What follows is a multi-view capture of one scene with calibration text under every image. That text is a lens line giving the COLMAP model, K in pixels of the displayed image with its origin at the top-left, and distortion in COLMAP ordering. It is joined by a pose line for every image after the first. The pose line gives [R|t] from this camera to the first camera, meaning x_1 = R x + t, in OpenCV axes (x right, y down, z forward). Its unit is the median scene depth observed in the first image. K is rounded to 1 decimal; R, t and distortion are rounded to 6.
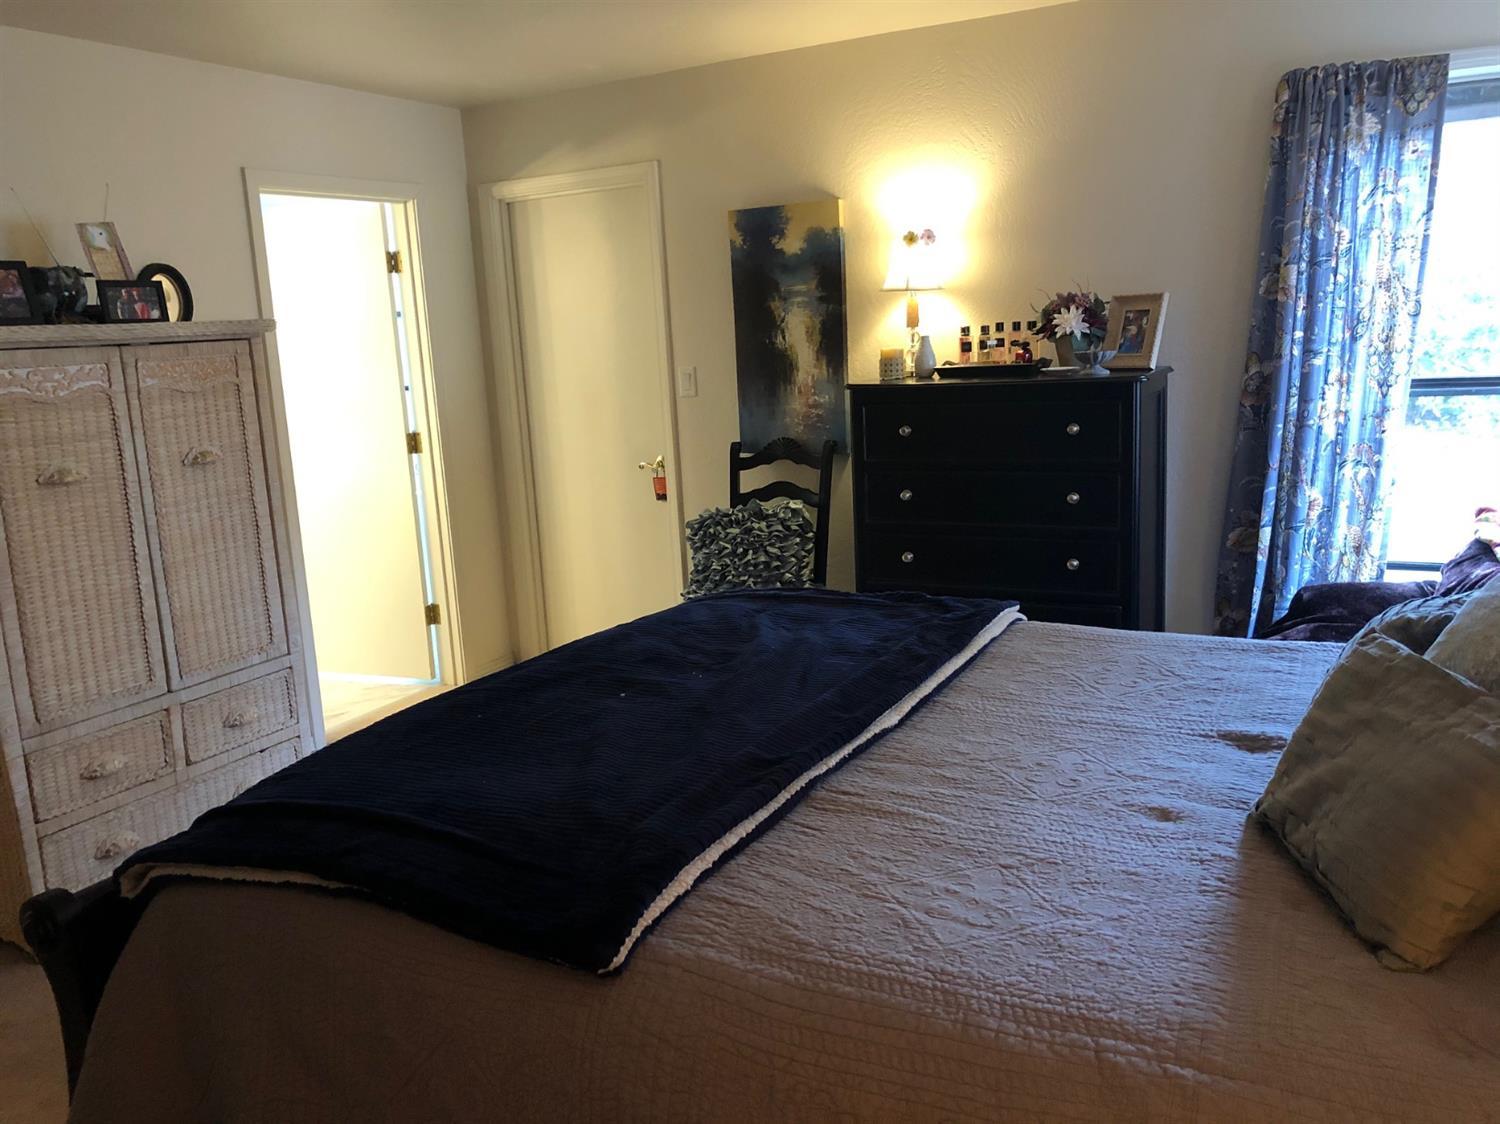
lens RADIAL K [[1232.4, 0, 747.0], [0, 1232.4, 564.6], [0, 0, 1]] dist [0.036826, -0.050552]
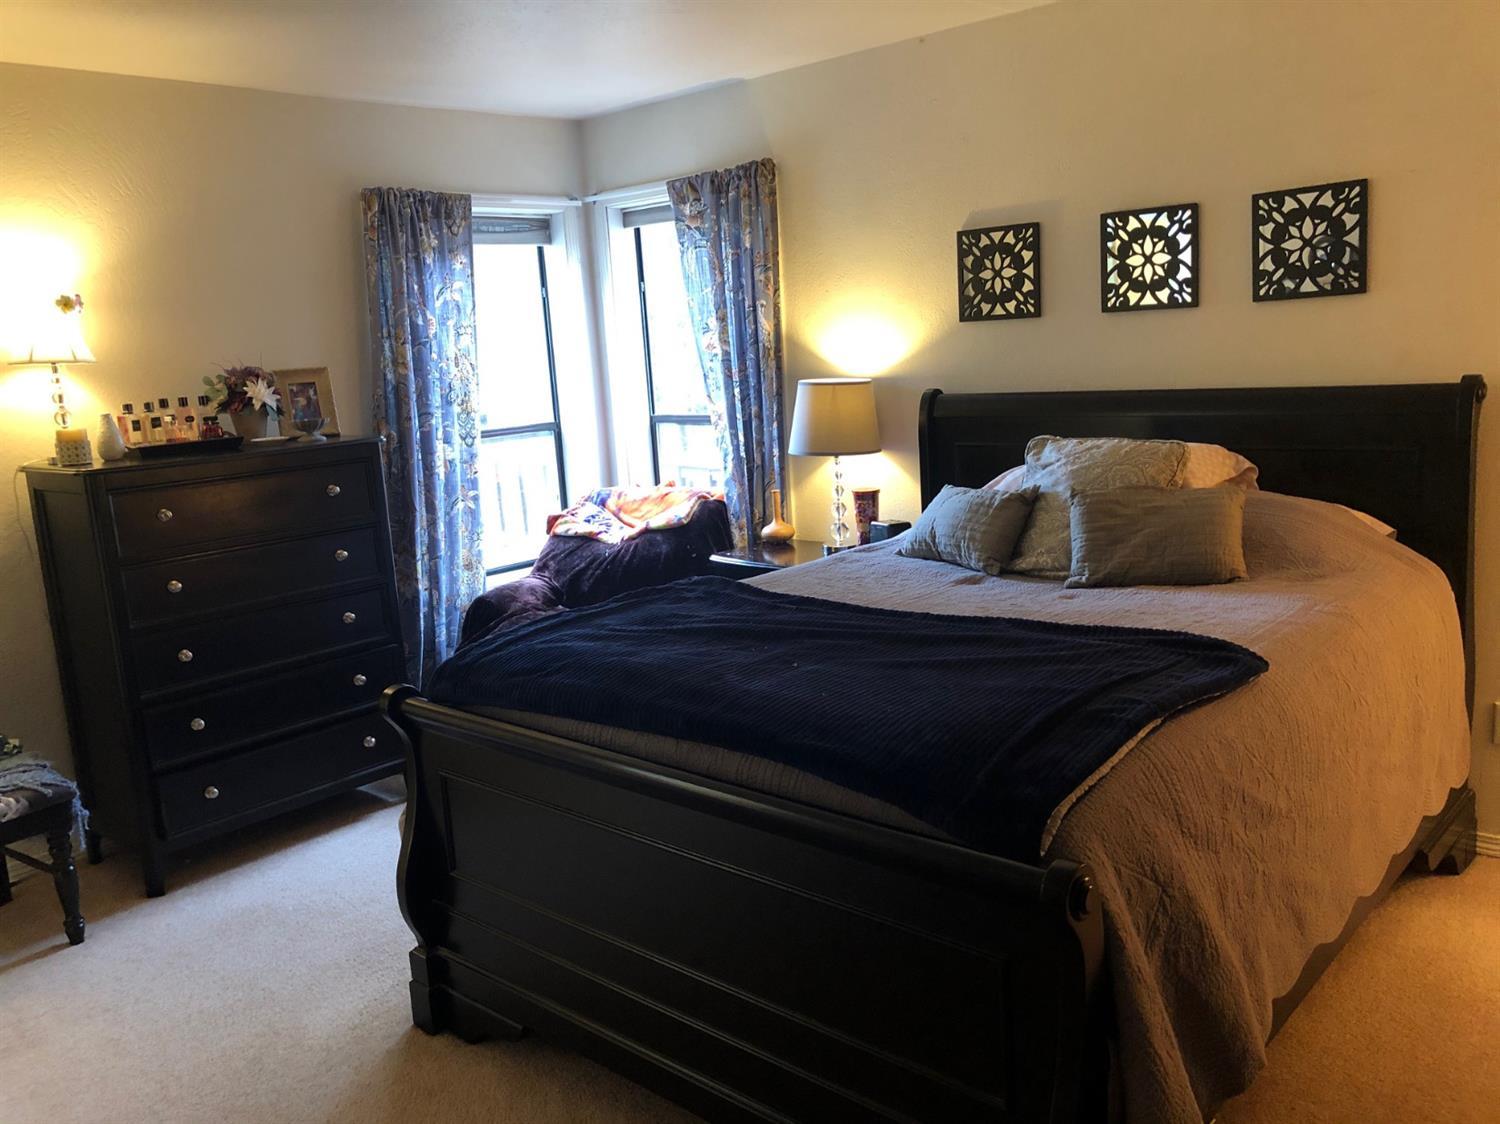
lens RADIAL K [[1232.4, 0, 747.6], [0, 1232.4, 556.7], [0, 0, 1]] dist [0.036826, -0.050552]
pose [[0.235076, -0.136837, 0.962297, -0.691382], [0.232739, 0.969164, 0.080959, -0.060184], [-0.943701, 0.204932, 0.259675, 0.413226]]
